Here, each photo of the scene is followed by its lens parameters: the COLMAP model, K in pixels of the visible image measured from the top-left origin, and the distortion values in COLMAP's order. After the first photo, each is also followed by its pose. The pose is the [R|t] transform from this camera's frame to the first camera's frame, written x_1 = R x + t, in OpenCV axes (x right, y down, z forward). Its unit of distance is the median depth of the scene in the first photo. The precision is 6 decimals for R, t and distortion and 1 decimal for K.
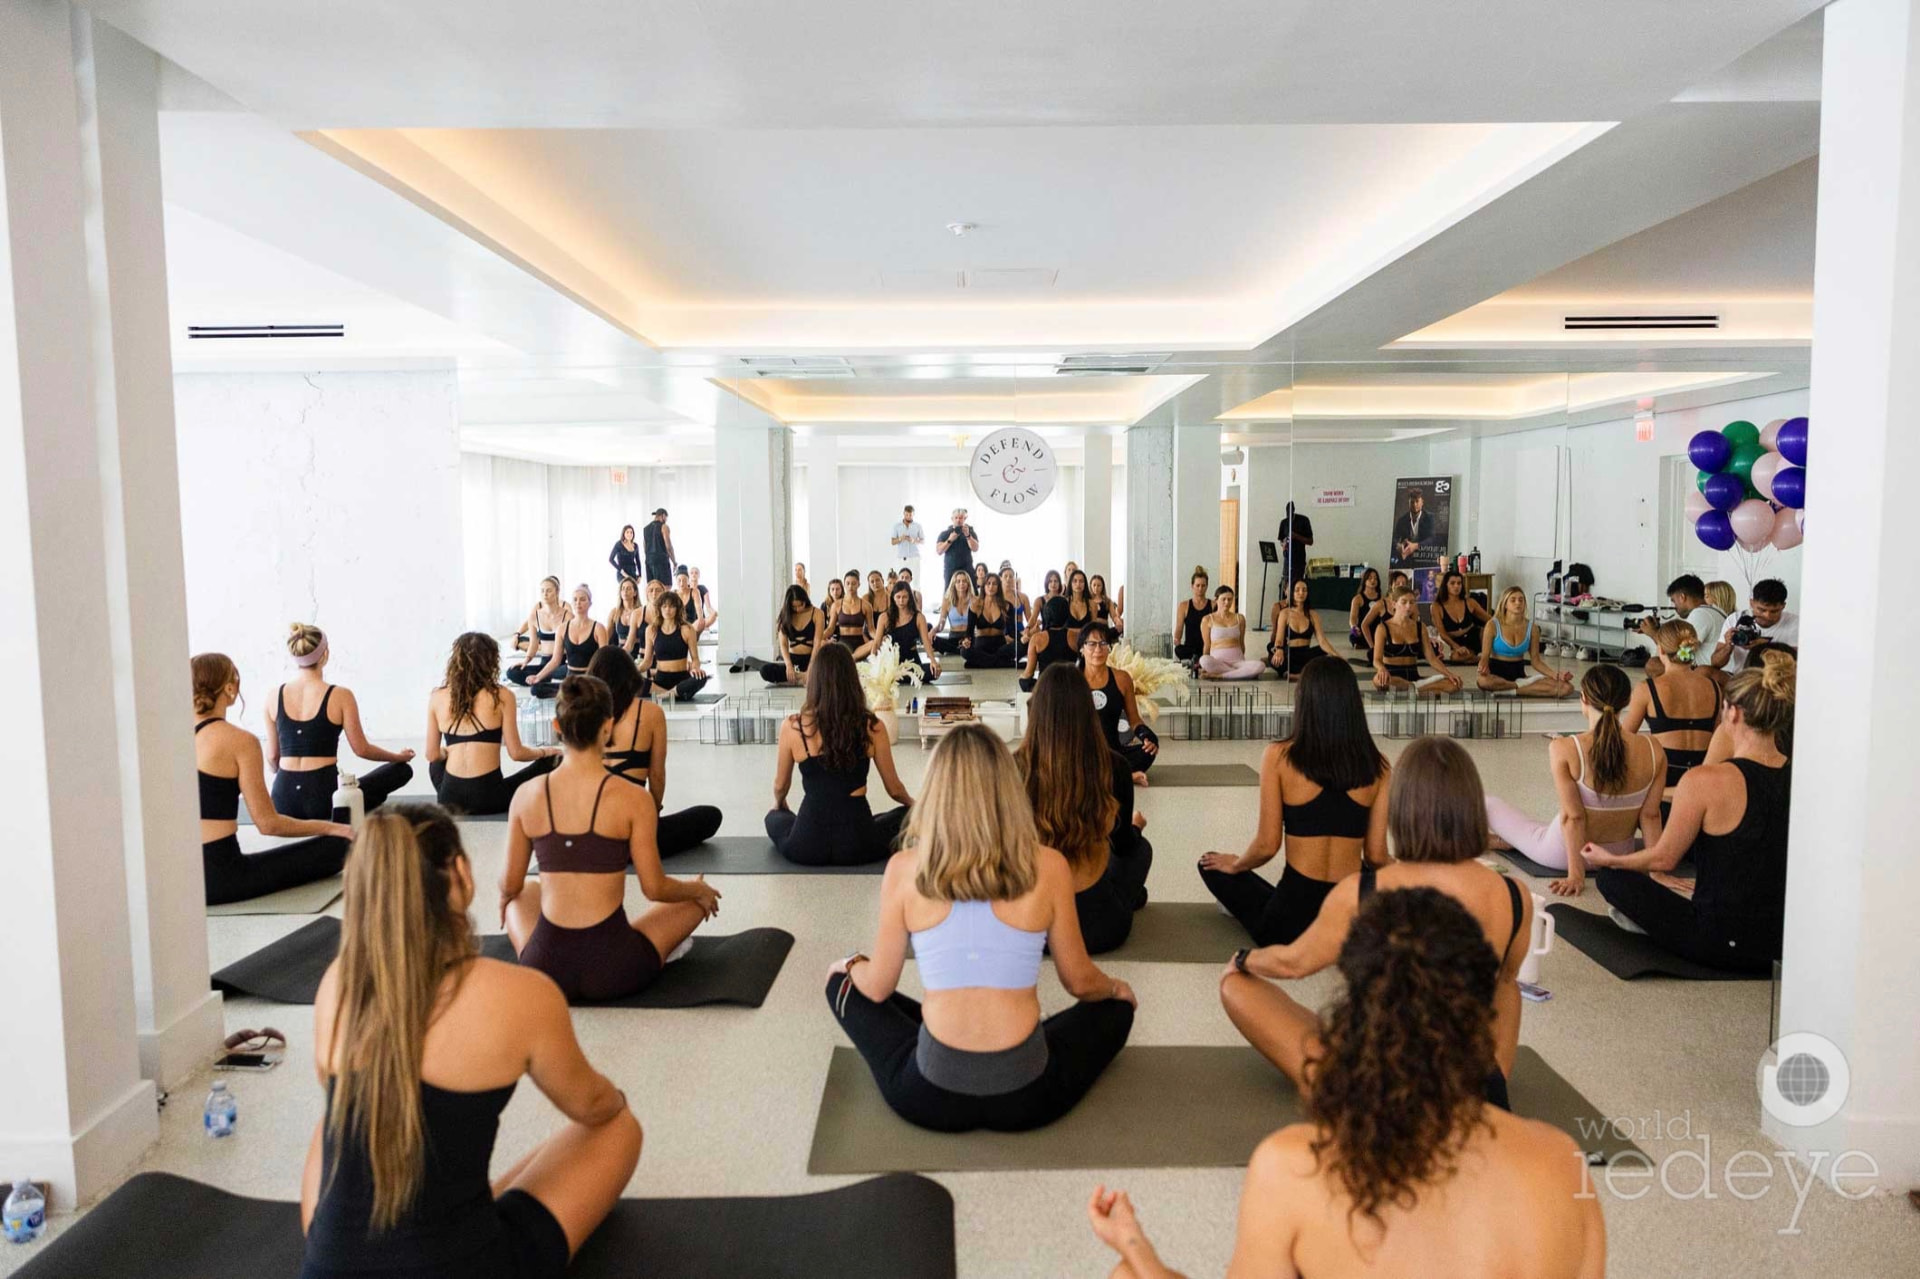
lens RADIAL K [[1481.7, 0, 957.3], [0, 1481.7, 674.5], [0, 0, 1]] dist [-0.005336, -0.006298]
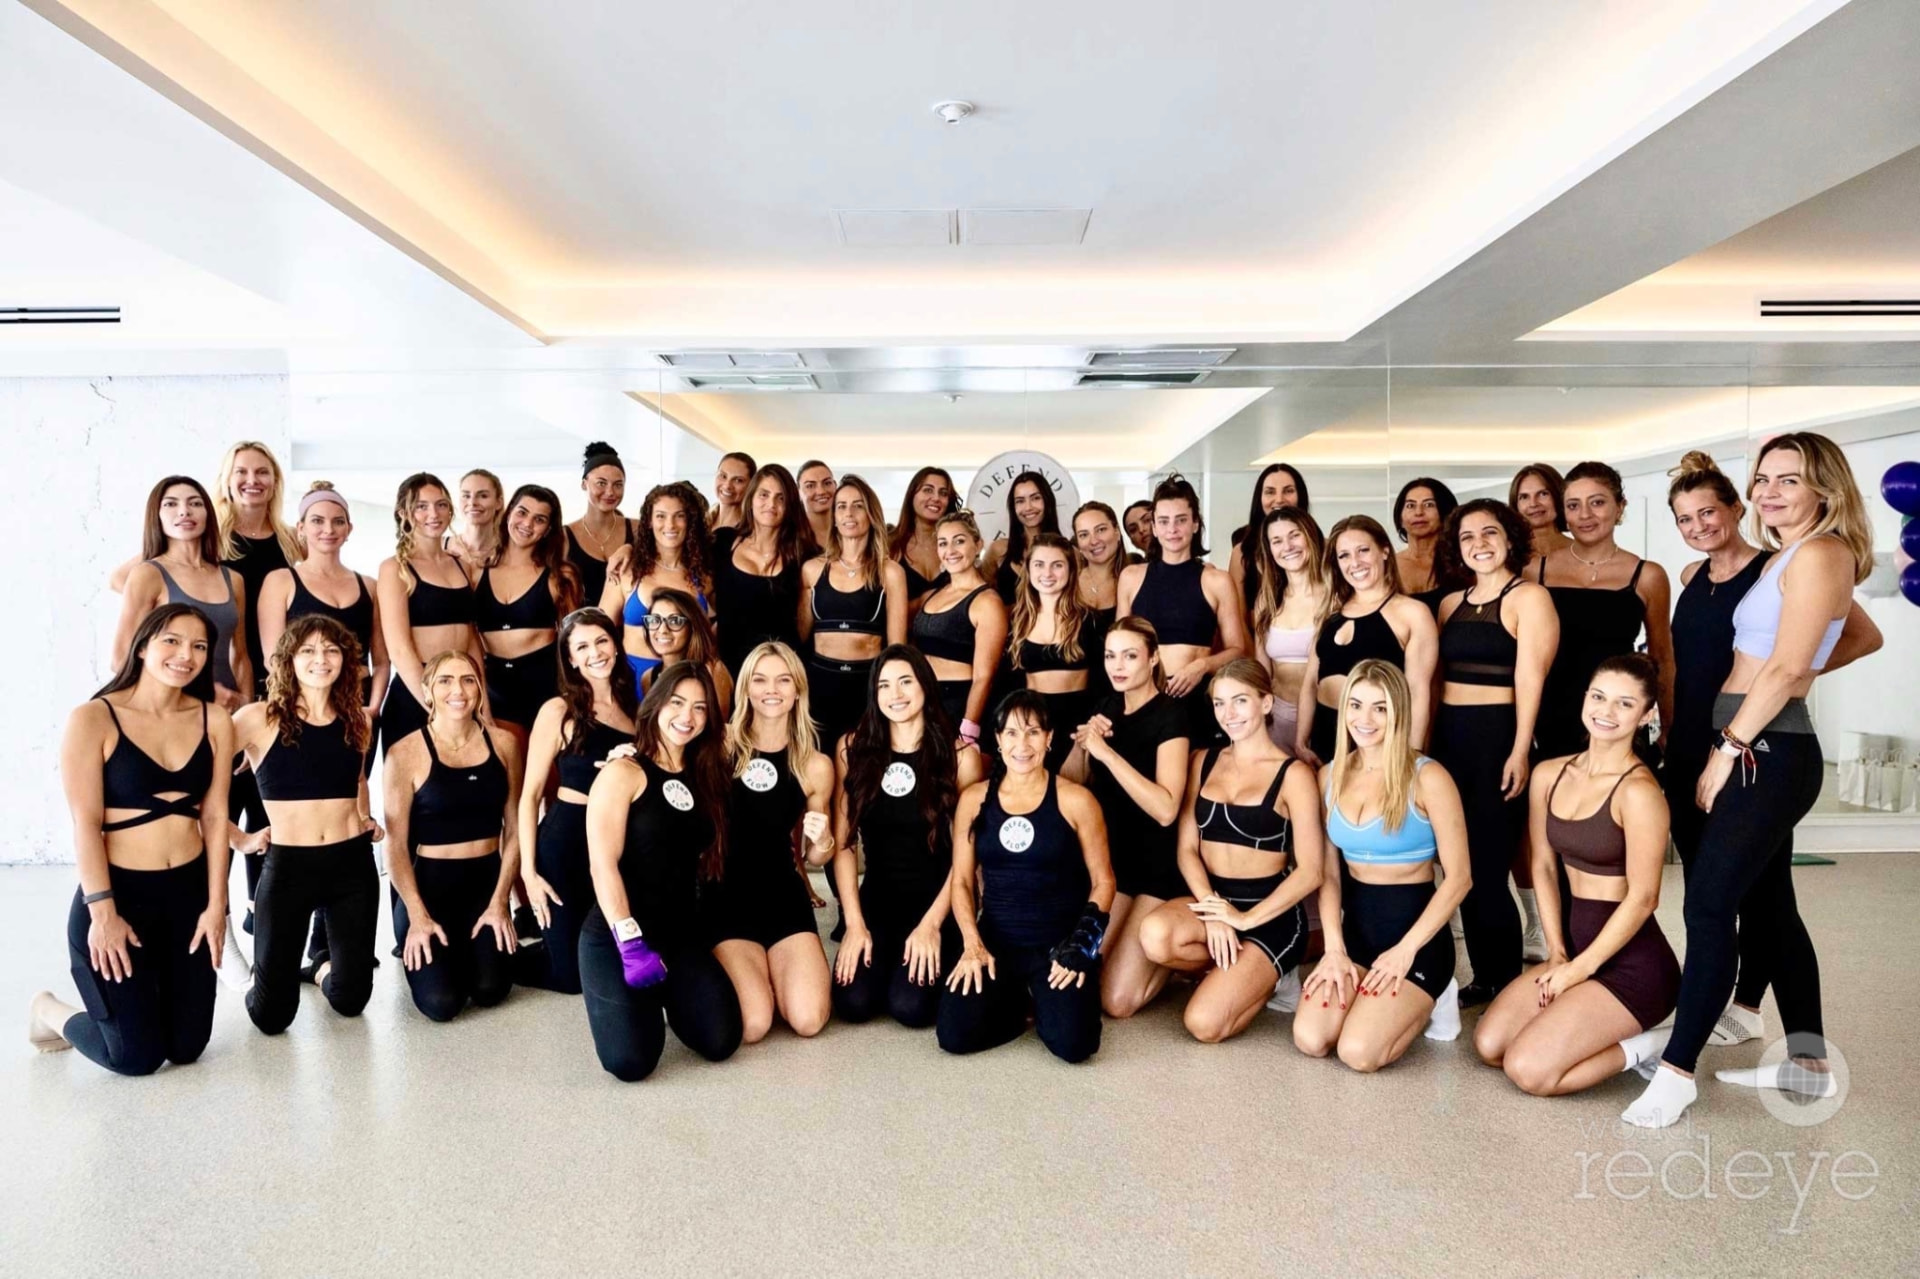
lens RADIAL K [[1481.7, 0, 957.3], [0, 1481.7, 674.5], [0, 0, 1]] dist [-0.005336, -0.006298]
pose [[0.999993, -0.000514, 0.003806, 0.000672], [0.000700, 0.998798, -0.049010, -0.015808], [-0.003776, 0.049012, 0.998791, 0.262529]]
